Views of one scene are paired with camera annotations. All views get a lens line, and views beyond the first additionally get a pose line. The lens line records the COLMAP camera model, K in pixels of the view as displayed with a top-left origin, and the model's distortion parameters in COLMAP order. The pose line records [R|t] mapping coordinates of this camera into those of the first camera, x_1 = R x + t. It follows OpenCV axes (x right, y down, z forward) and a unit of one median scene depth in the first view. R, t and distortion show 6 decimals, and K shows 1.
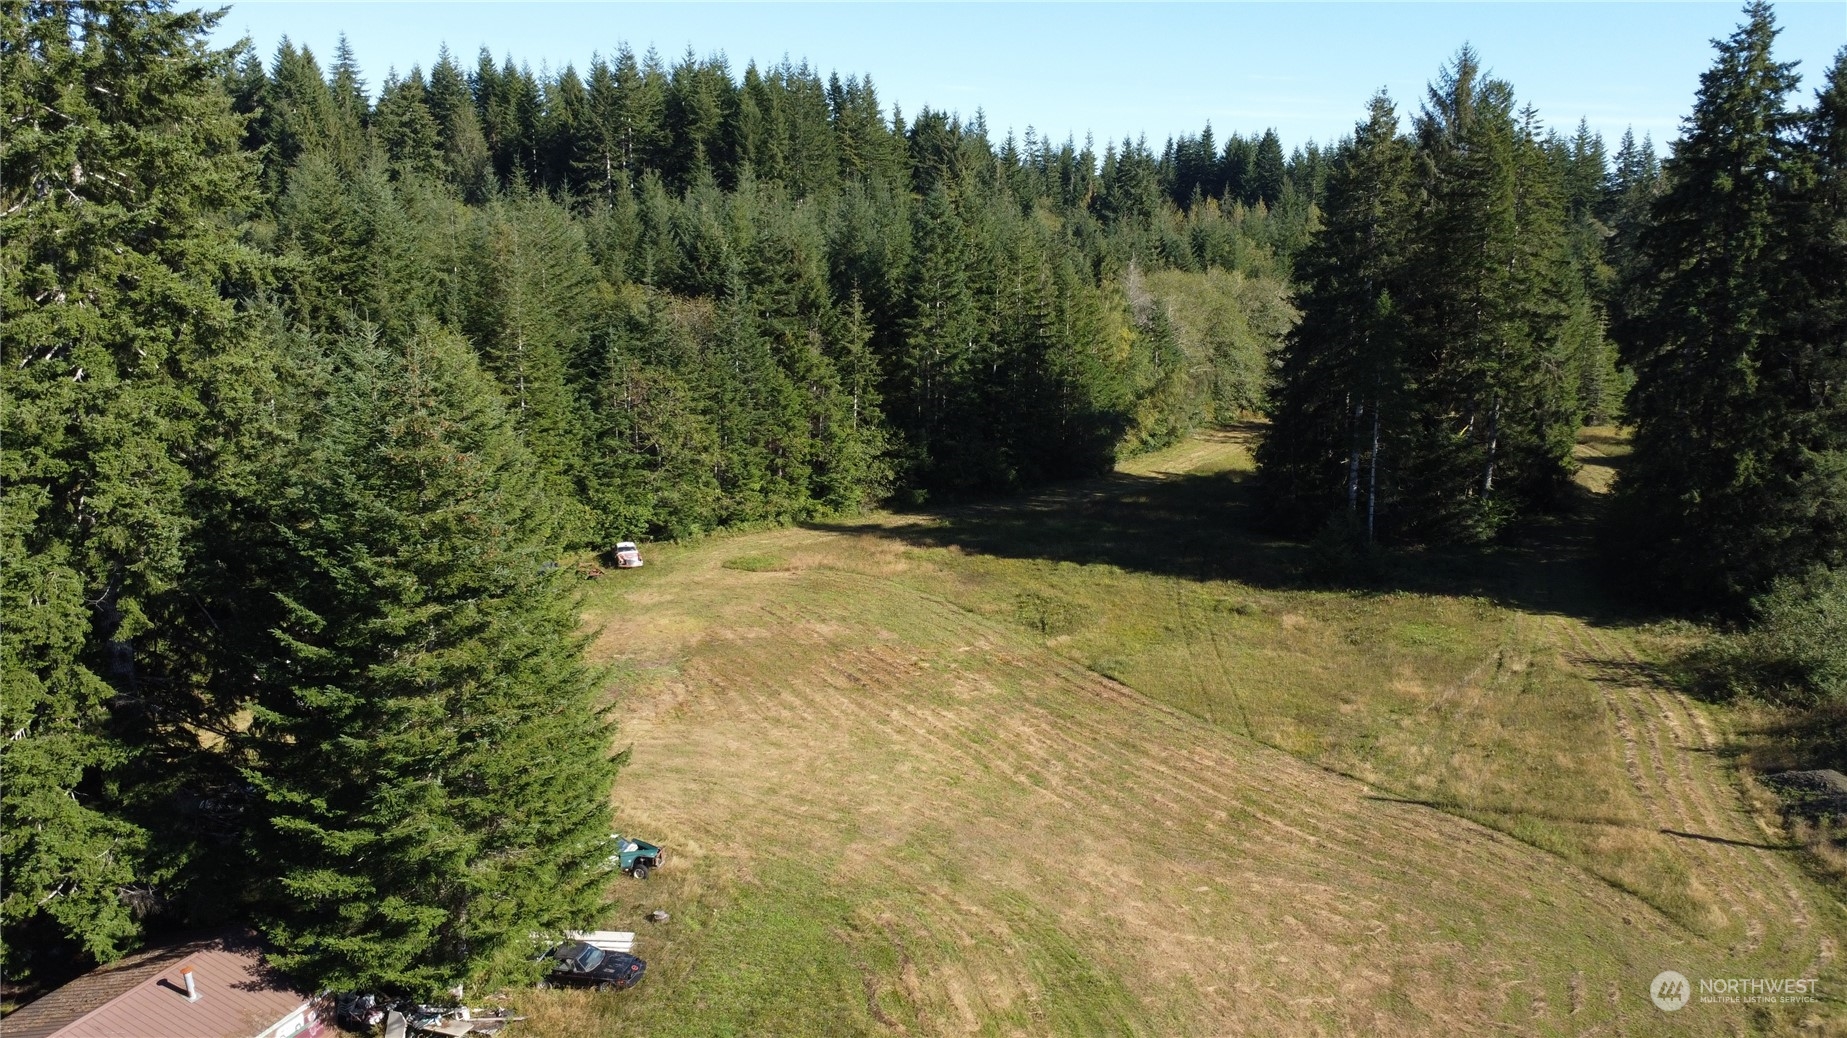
lens RADIAL K [[1389.3, 0, 923.5], [0, 1389.3, 519.0], [0, 0, 1]] dist [0.003070, -0.004491]
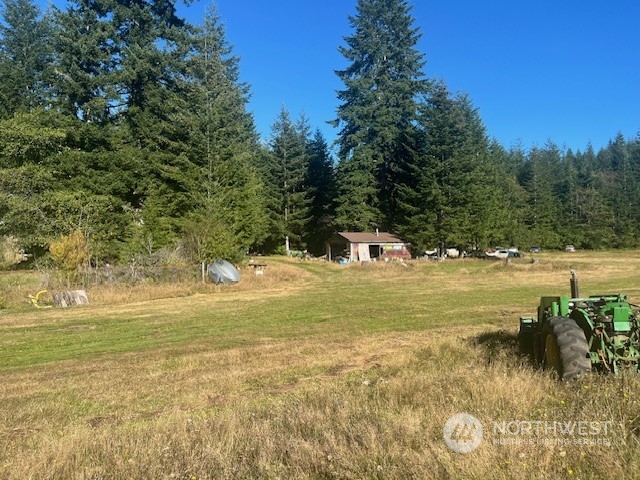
lens RADIAL K [[491.3, 0, 323.8], [0, 491.3, 243.2], [0, 0, 1]] dist [0.065321, -0.099868]
pose [[0.698316, -0.020474, -0.715497, 0.143009], [-0.134525, 0.978025, -0.159281, 0.218910], [0.703035, 0.207481, 0.680216, -0.038599]]
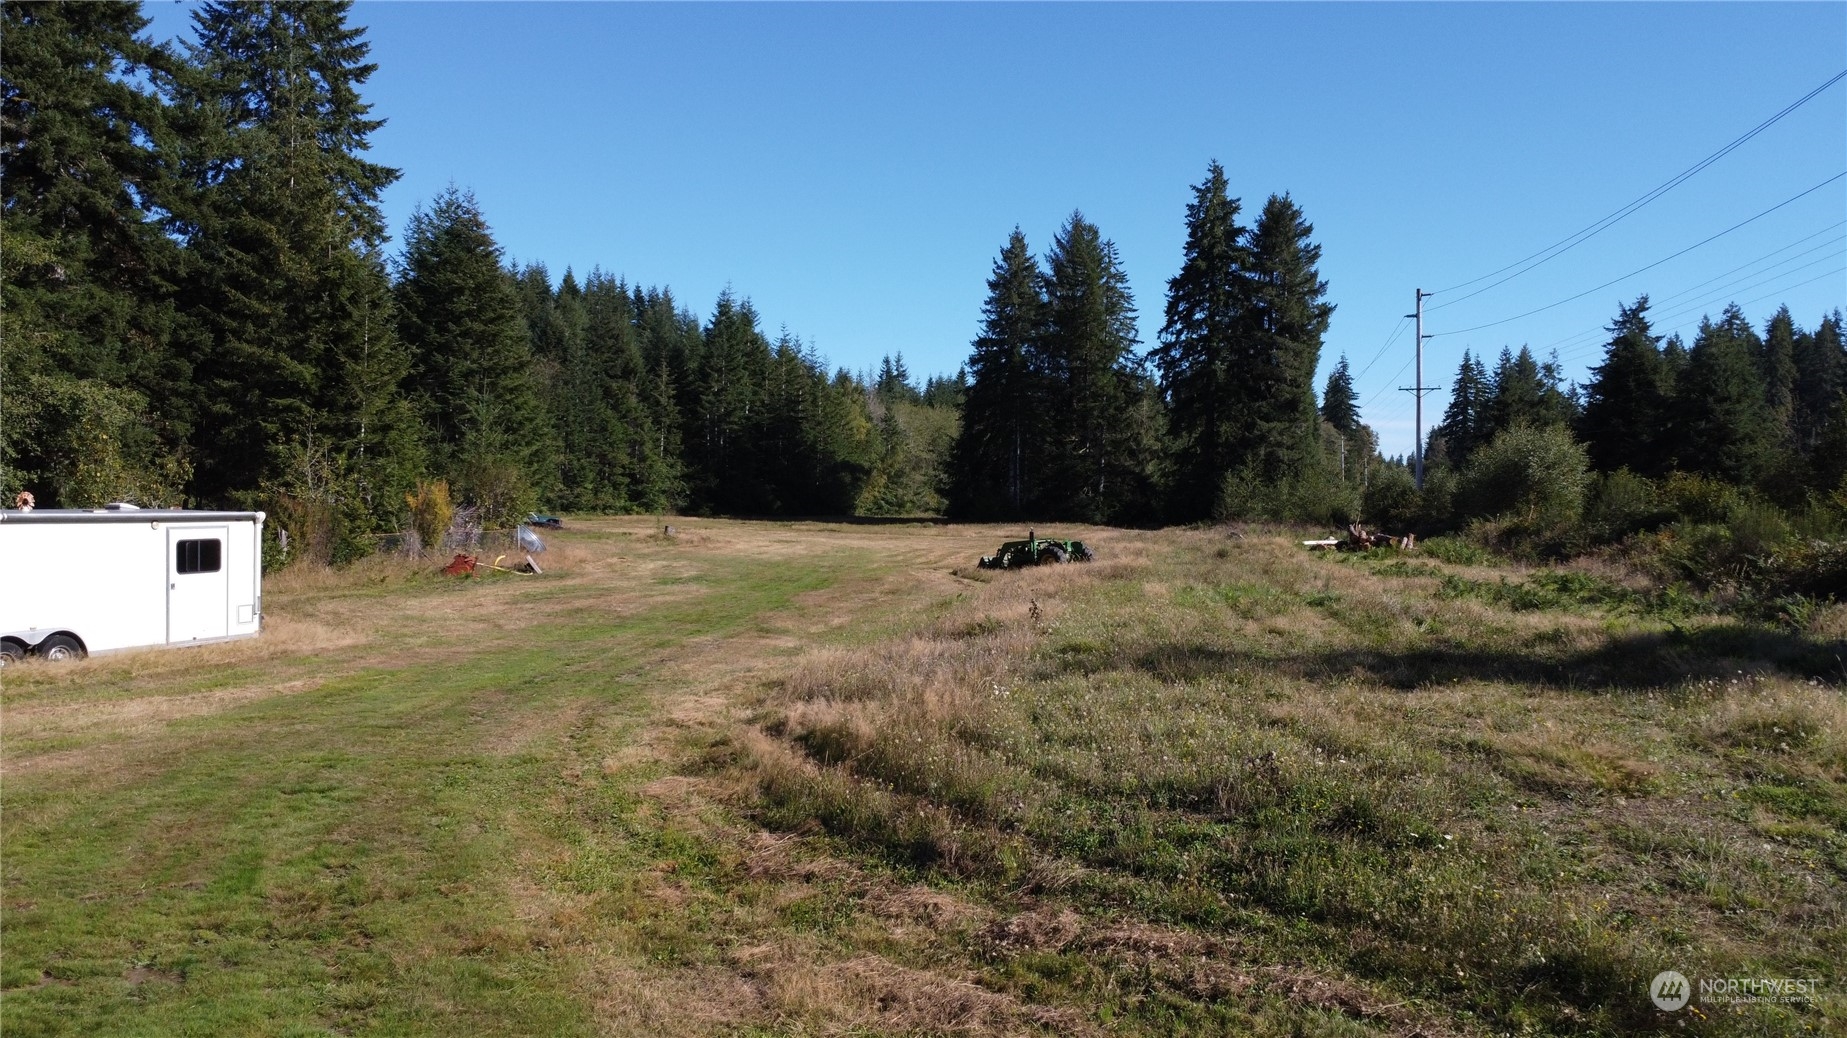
lens RADIAL K [[1389.3, 0, 923.5], [0, 1389.3, 519.0], [0, 0, 1]] dist [0.003070, -0.004491]
pose [[0.988448, 0.010327, 0.151206, -0.000510], [0.019856, 0.980252, -0.196752, 0.285735], [-0.150252, 0.197481, 0.968724, -0.379048]]
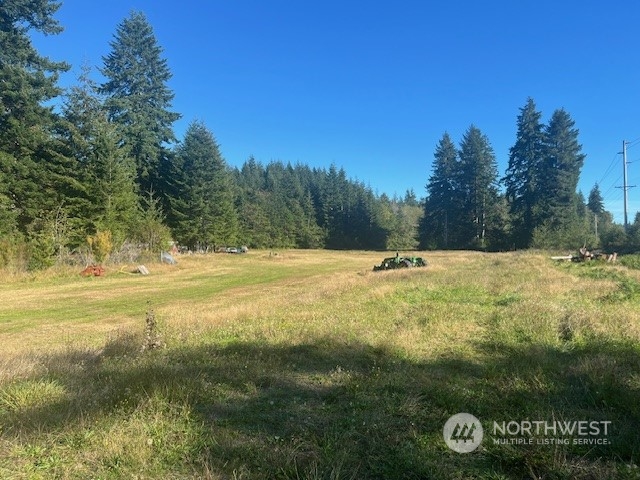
lens RADIAL K [[491.3, 0, 323.8], [0, 491.3, 243.2], [0, 0, 1]] dist [0.065321, -0.099868]
pose [[0.998055, 0.000867, -0.062334, 0.075554], [-0.014150, 0.976956, -0.212972, 0.263626], [0.060713, 0.213440, 0.975068, -0.257284]]
